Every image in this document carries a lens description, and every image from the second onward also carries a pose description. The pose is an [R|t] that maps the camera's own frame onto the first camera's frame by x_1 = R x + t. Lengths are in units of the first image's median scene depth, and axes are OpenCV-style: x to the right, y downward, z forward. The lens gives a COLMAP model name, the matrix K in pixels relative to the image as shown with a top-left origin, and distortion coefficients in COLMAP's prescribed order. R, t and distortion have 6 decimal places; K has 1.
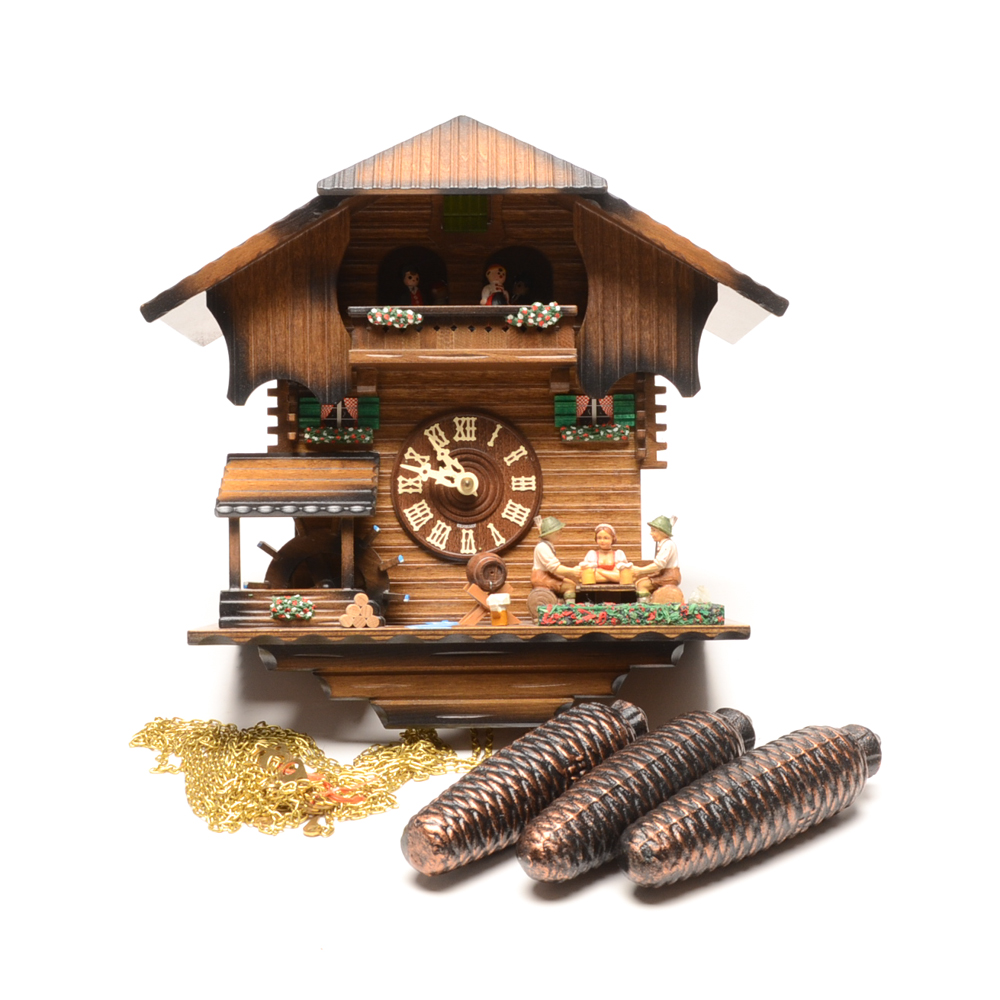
lens RADIAL K [[1734.4, 0, 500.0], [0, 1734.4, 500.0], [0, 0, 1]] dist [-0.005736, 0.014058]
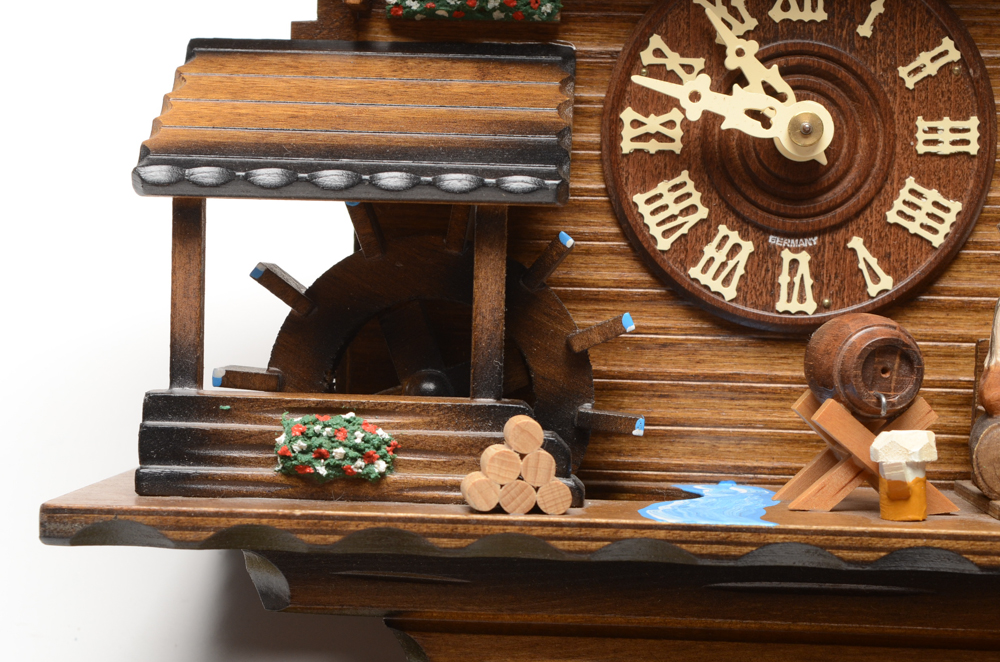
lens RADIAL K [[2082.3, 0, 500.0], [0, 2082.3, 331.0], [0, 0, 1]] dist [0.040953, 0.126917]
pose [[0.996918, 0.034959, -0.070237, -0.052872], [-0.031303, 0.998131, 0.052488, 0.012902], [0.071940, -0.050128, 0.996148, 0.544373]]
